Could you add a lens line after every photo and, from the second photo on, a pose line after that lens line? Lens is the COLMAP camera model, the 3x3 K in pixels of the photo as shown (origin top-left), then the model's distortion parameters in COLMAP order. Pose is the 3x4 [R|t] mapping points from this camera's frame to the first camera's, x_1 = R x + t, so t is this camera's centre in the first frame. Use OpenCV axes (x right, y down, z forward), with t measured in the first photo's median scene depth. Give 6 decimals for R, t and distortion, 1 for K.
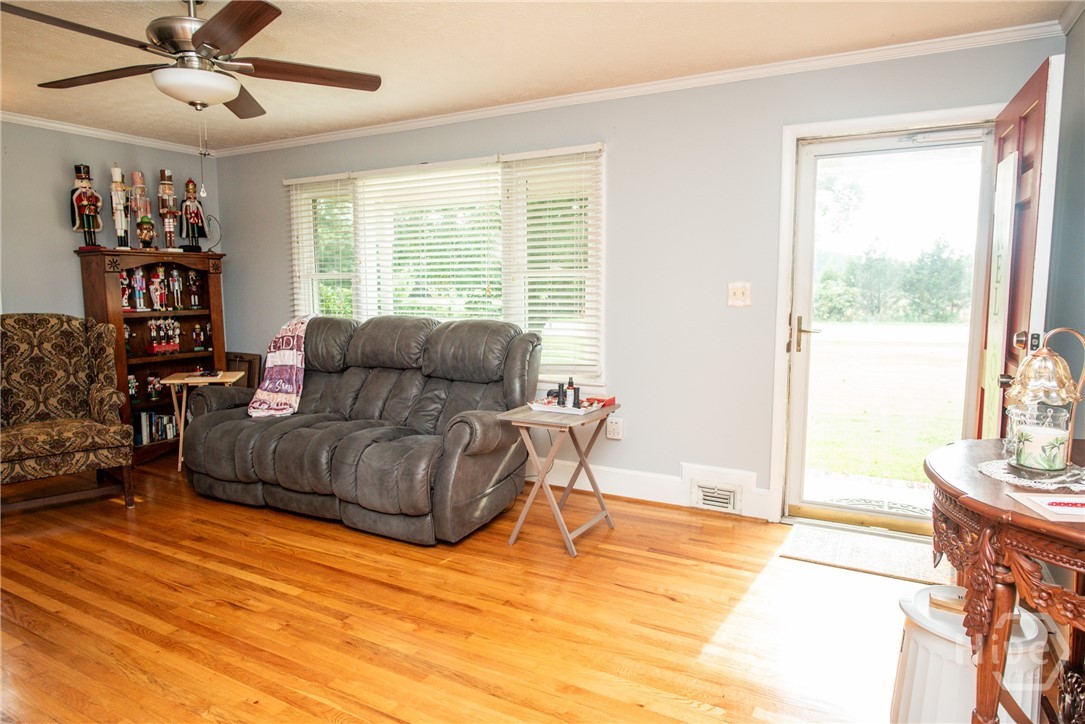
lens RADIAL K [[631.8, 0, 556.9], [0, 631.8, 368.4], [0, 0, 1]] dist [-0.029144, 0.001187]
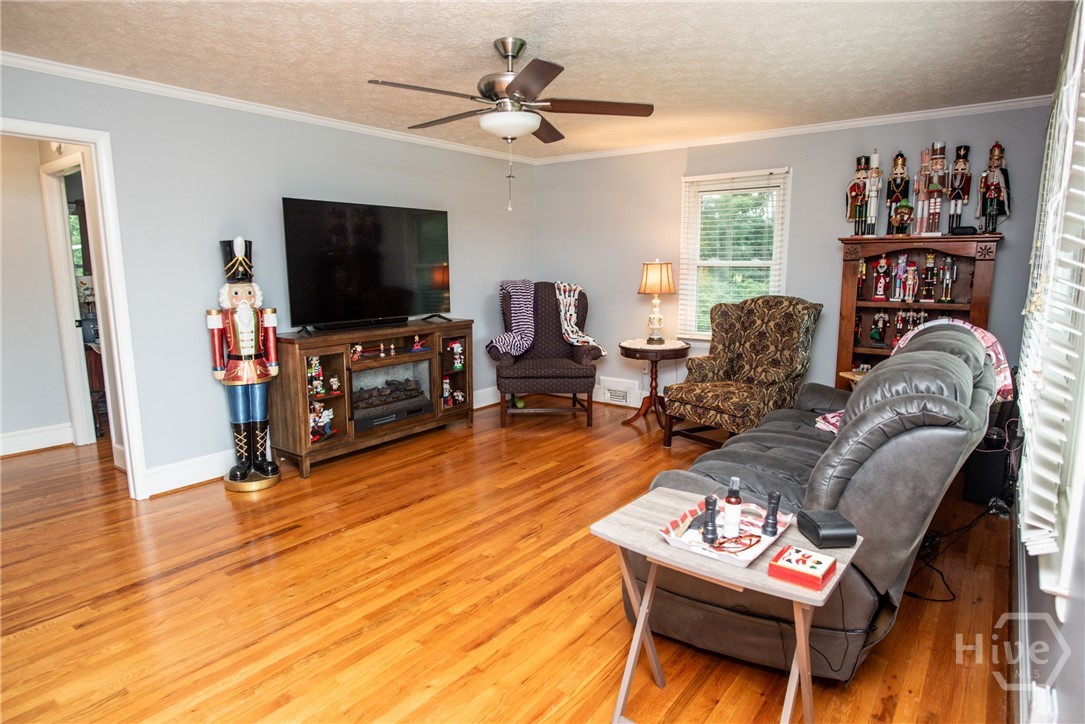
lens RADIAL K [[631.8, 0, 556.9], [0, 631.8, 368.4], [0, 0, 1]] dist [-0.029144, 0.001187]
pose [[-0.150724, 0.160232, -0.975504, 0.605887], [-0.125011, 0.975766, 0.179590, -0.166651], [0.980640, 0.149017, -0.127040, 1.071064]]
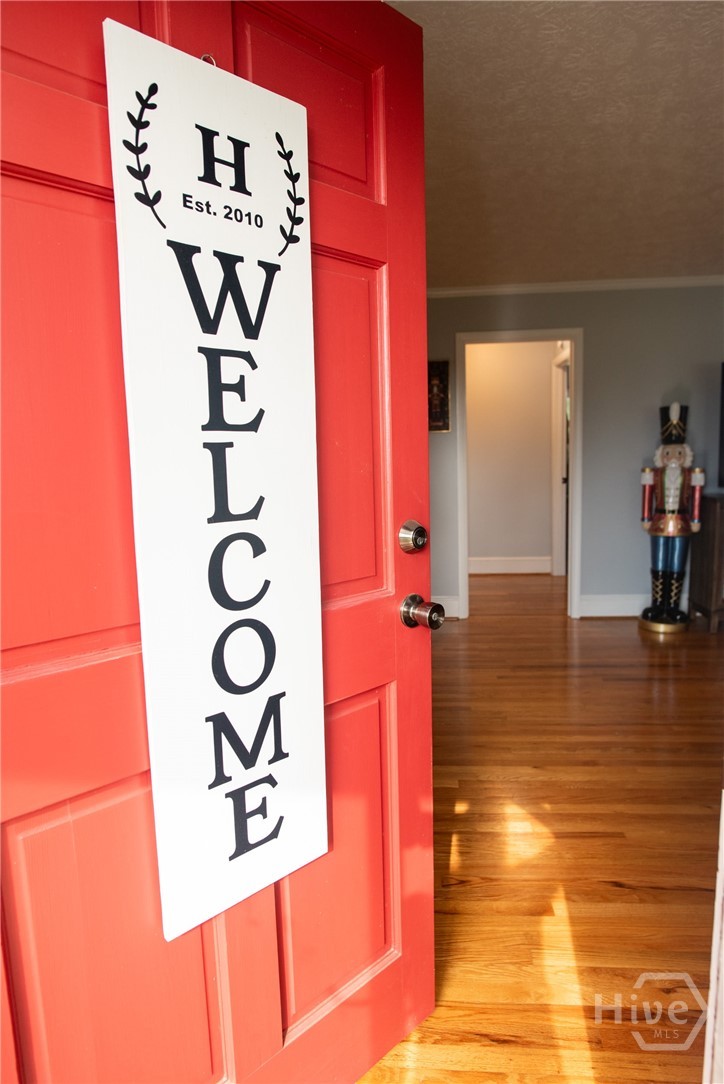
lens RADIAL K [[631.2, 0, 362.0], [0, 631.2, 542.0], [0, 0, 1]] dist [-0.029144, 0.001187]
pose [[-0.920703, 0.080768, -0.381815, 0.646467], [-0.022584, 0.965684, 0.258736, -0.164585], [0.389610, 0.246842, -0.887284, 1.335015]]
